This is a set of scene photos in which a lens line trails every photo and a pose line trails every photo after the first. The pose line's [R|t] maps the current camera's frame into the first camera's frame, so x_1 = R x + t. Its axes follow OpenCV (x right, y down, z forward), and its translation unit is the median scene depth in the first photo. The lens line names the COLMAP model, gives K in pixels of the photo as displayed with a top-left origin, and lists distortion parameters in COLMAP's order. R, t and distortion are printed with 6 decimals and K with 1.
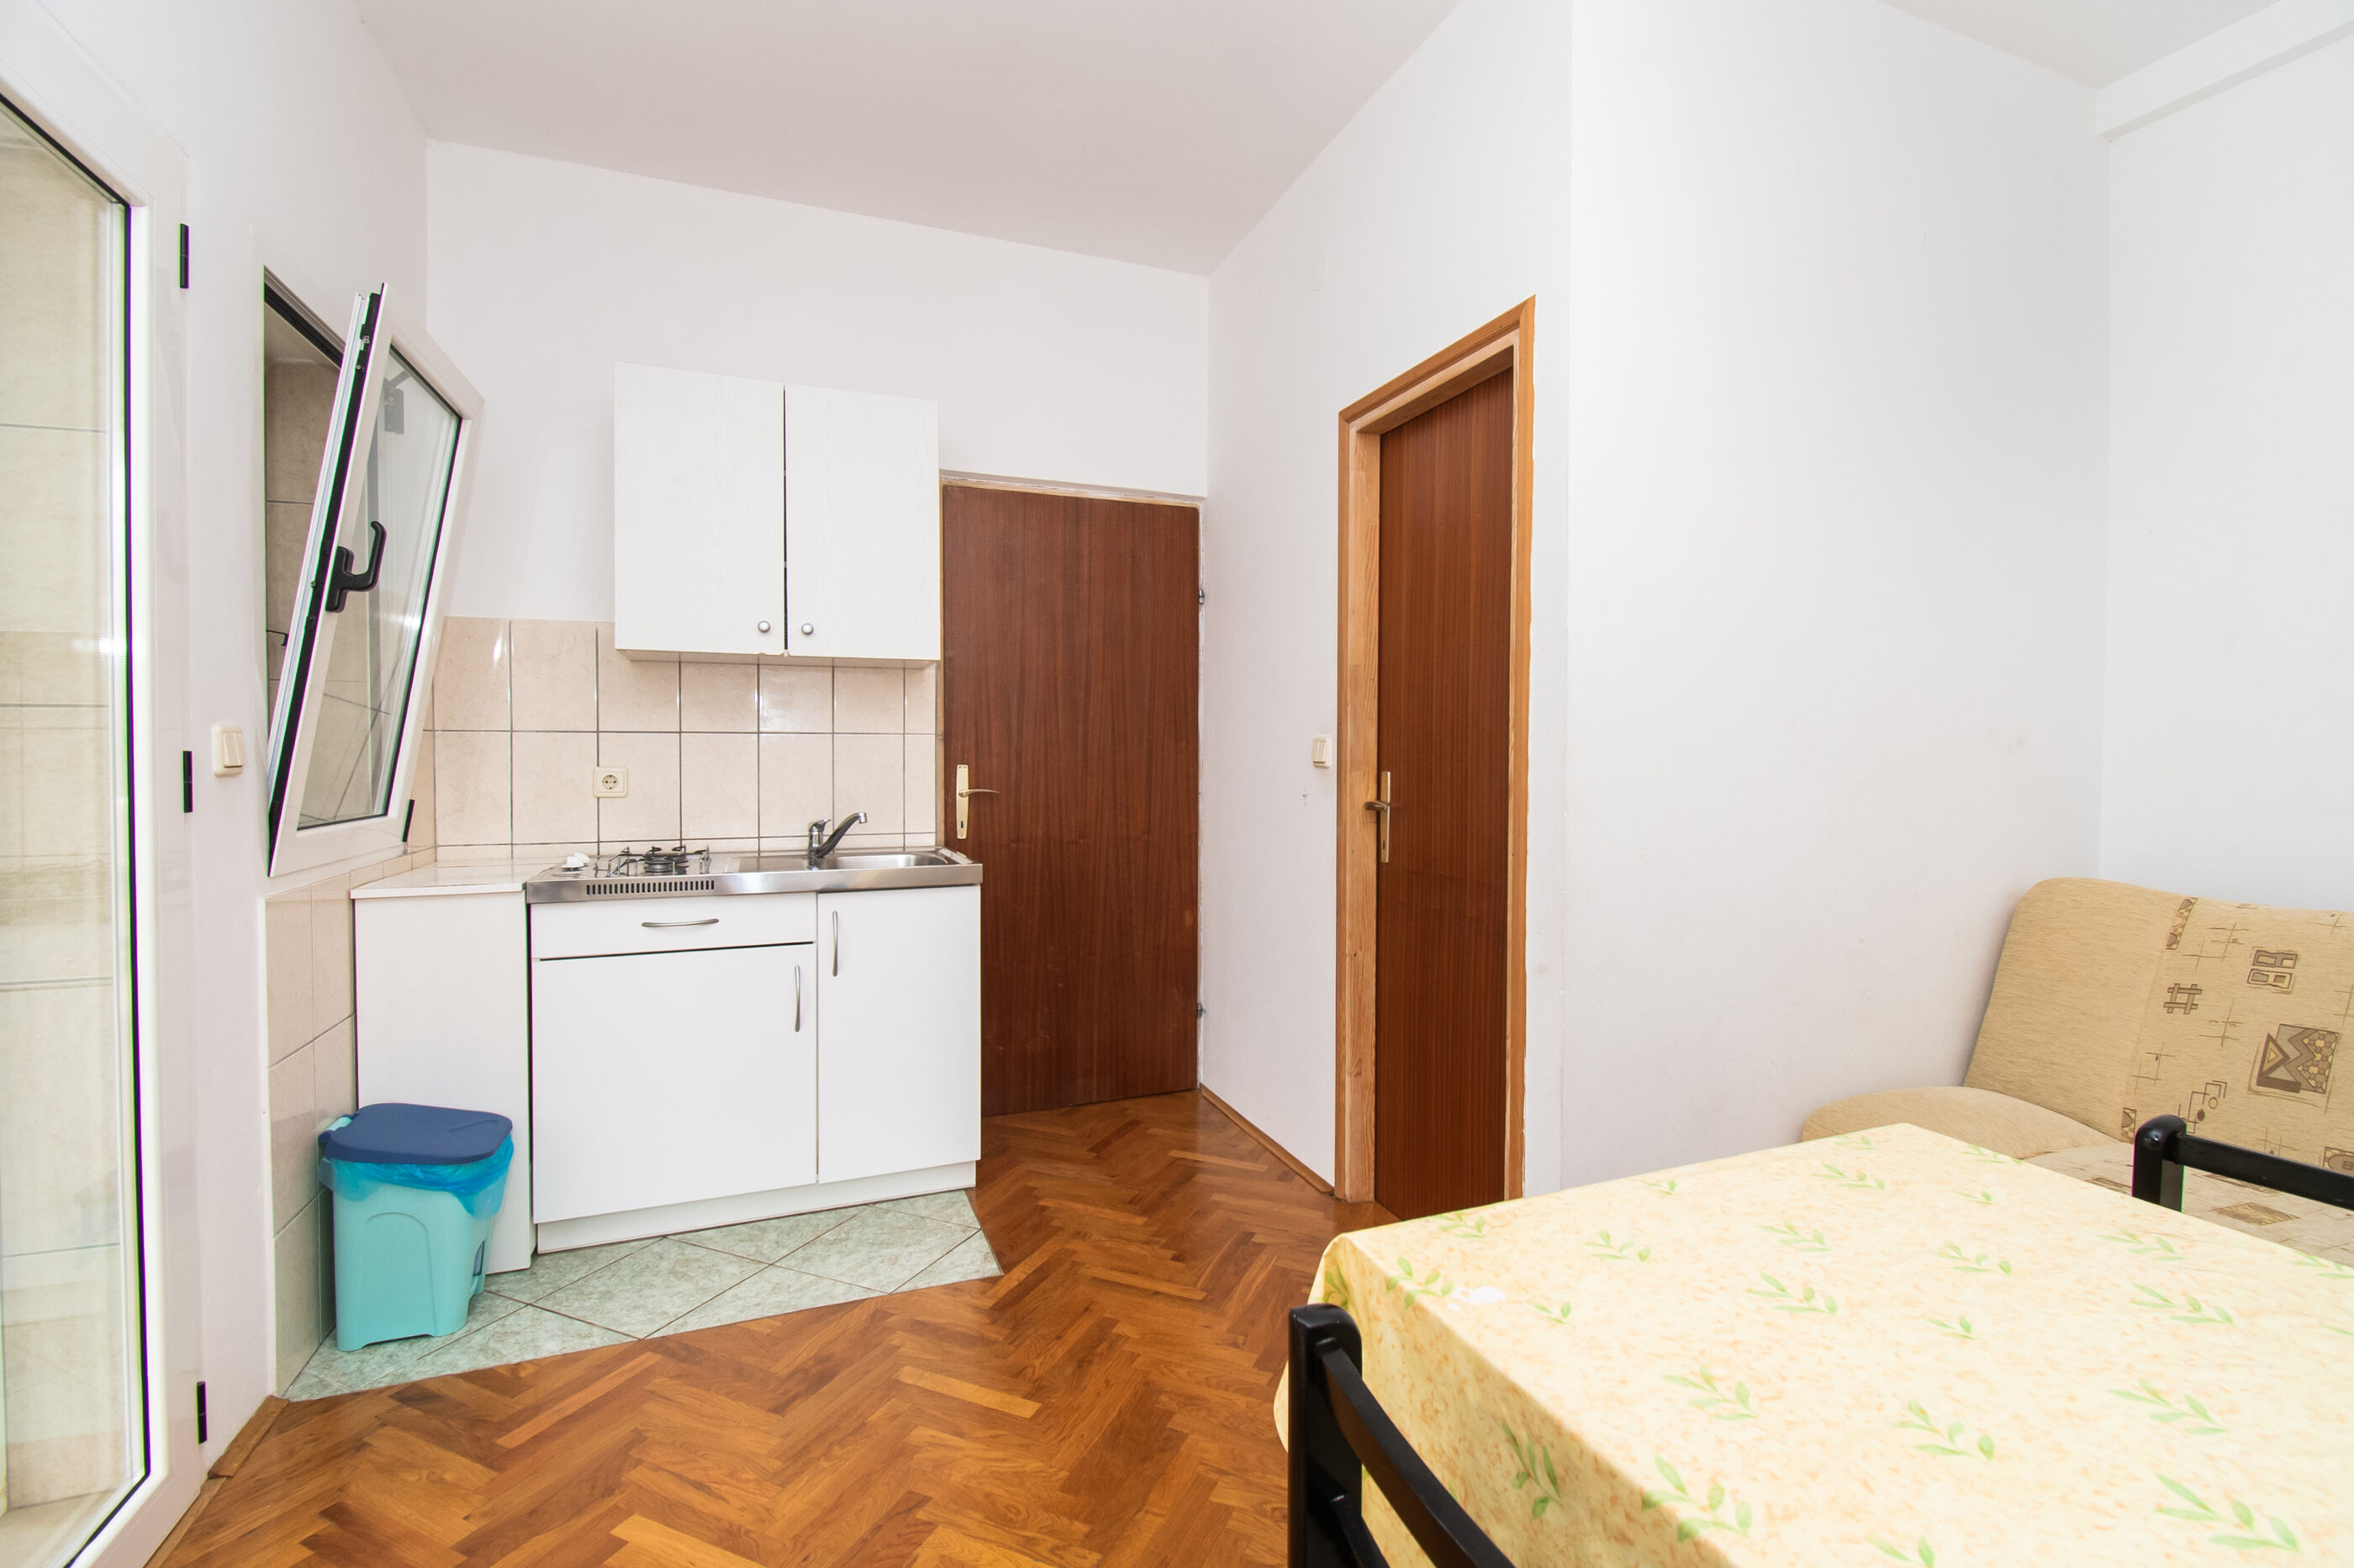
lens RADIAL K [[1041.2, 0, 1177.0], [0, 1041.2, 784.0], [0, 0, 1]] dist [0.017119, -0.021754]
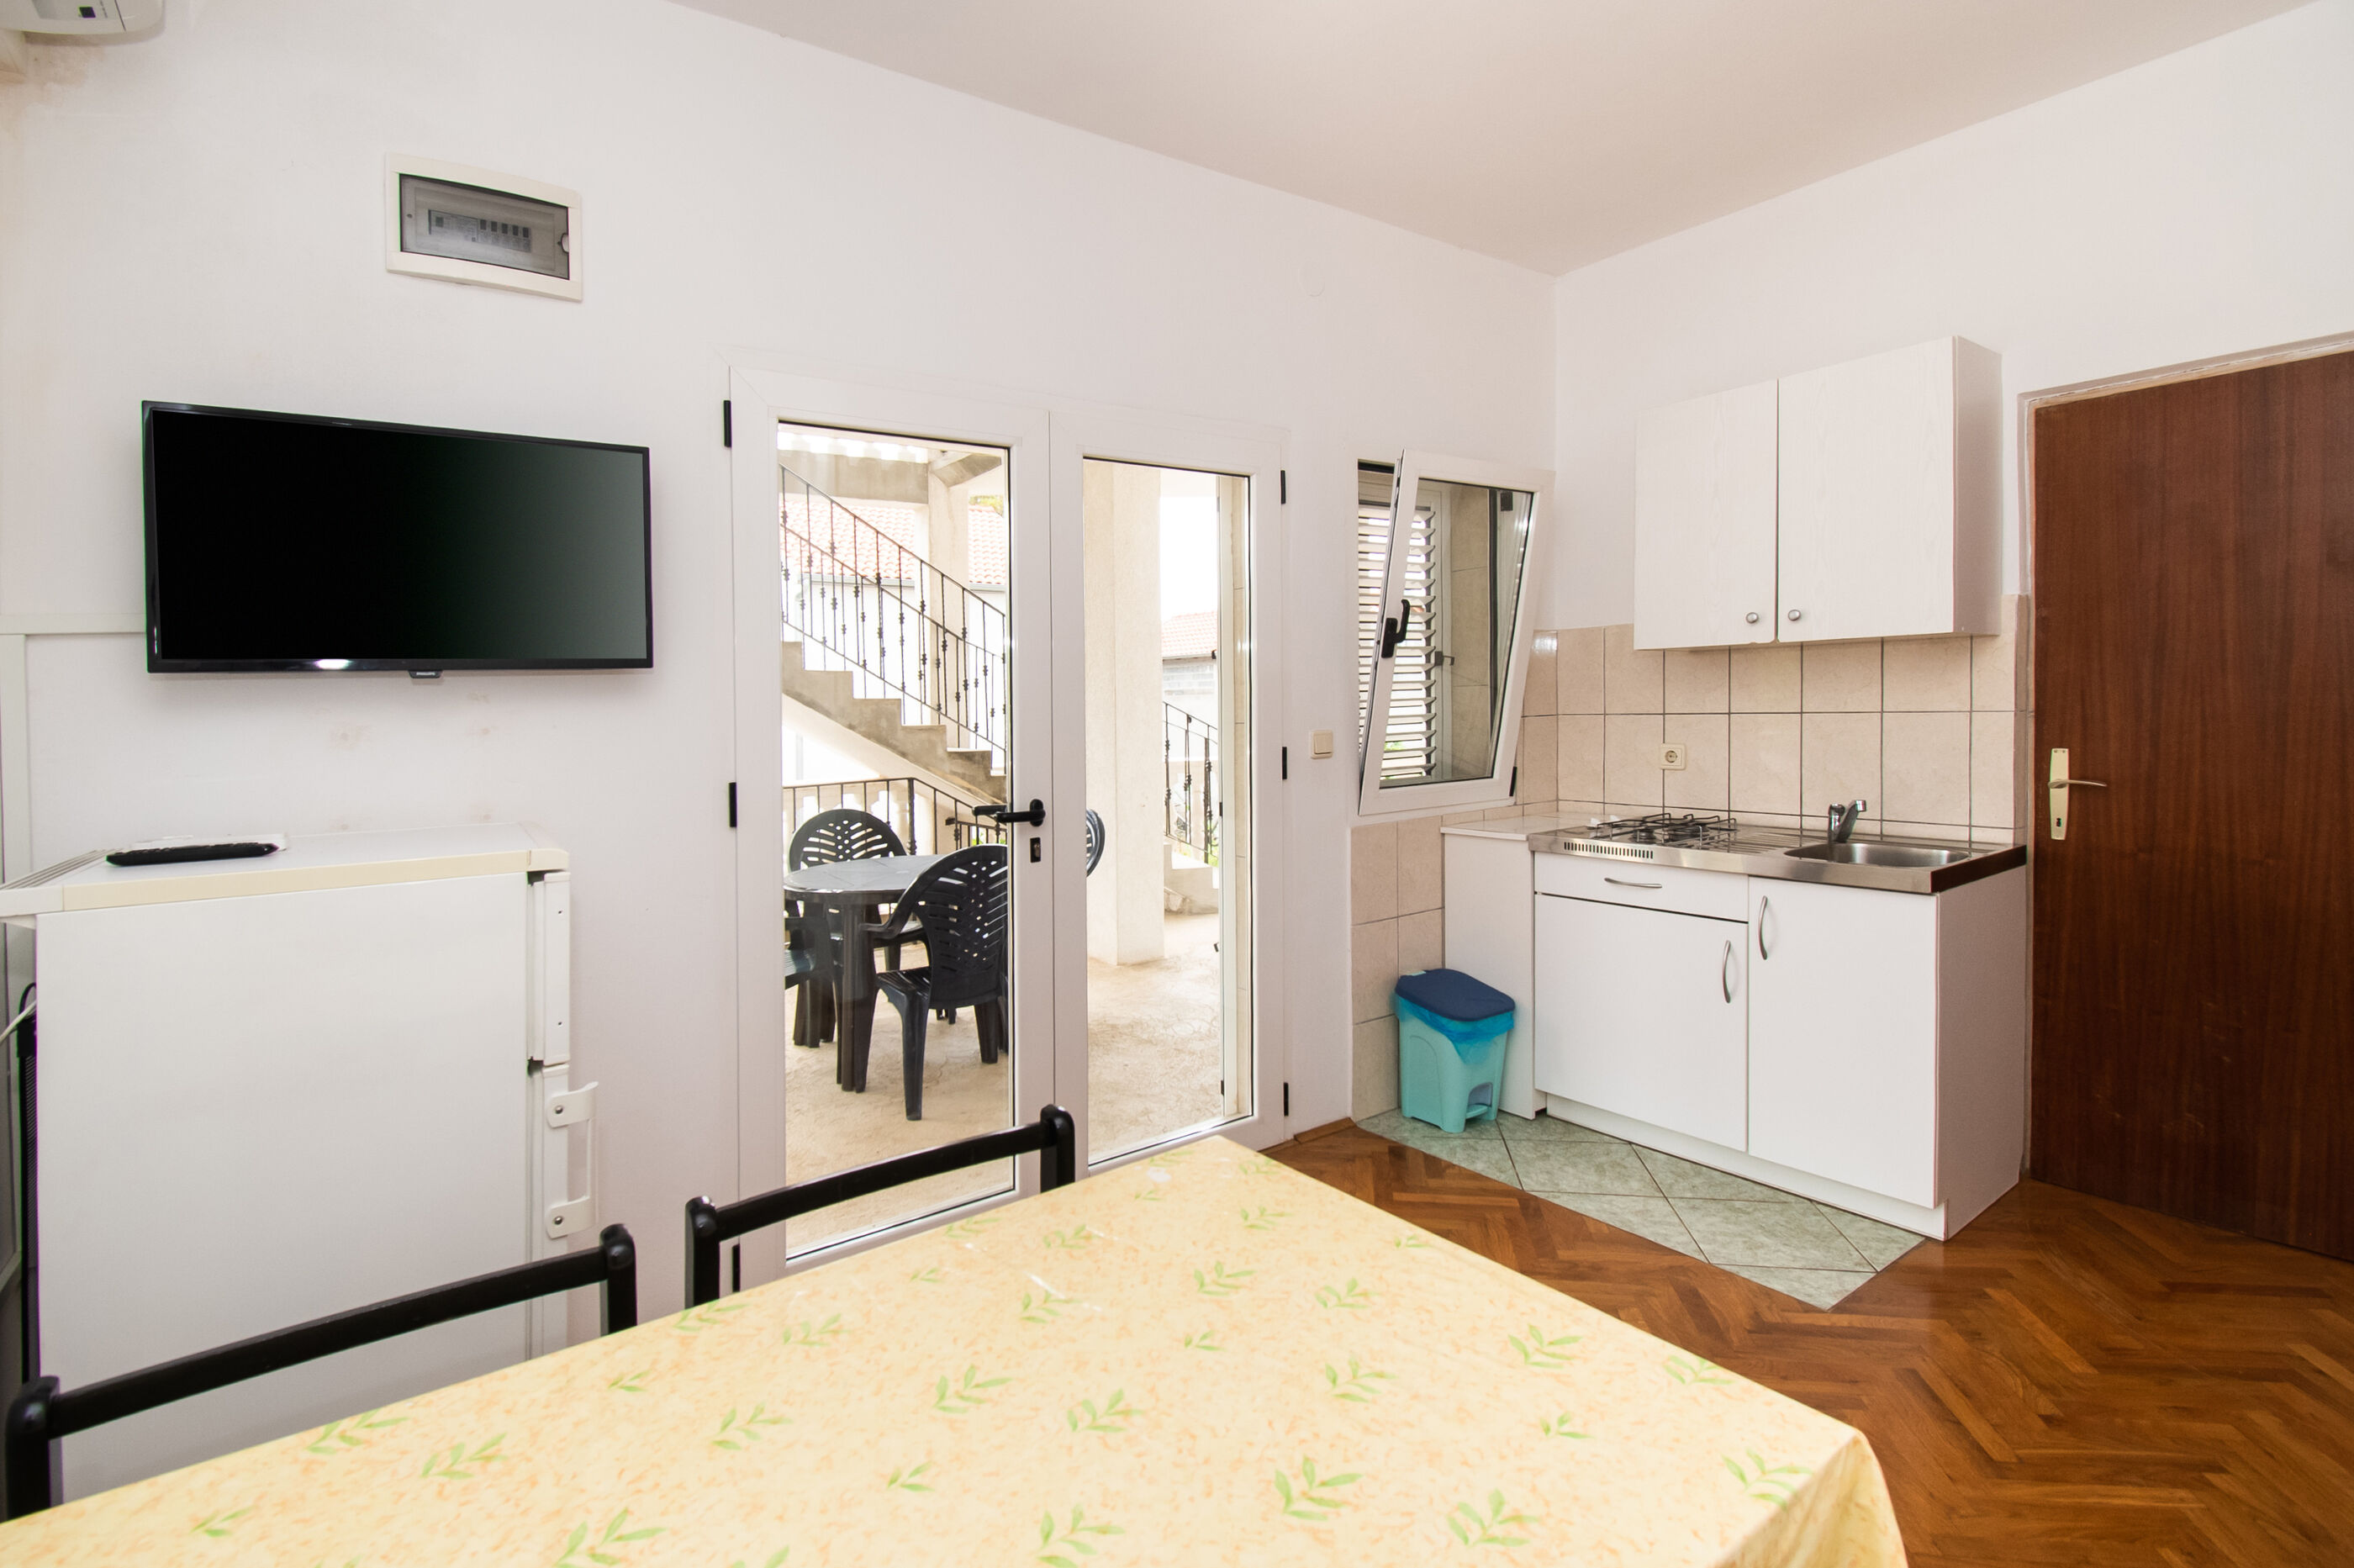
lens RADIAL K [[1013.0, 0, 1179.7], [0, 1013.0, 730.6], [0, 0, 1]] dist [0.014568, -0.014719]
pose [[0.312340, 0.014391, -0.949861, 0.448132], [-0.007542, 0.999891, 0.012669, -0.050334], [0.949940, 0.003207, 0.312414, 0.144421]]
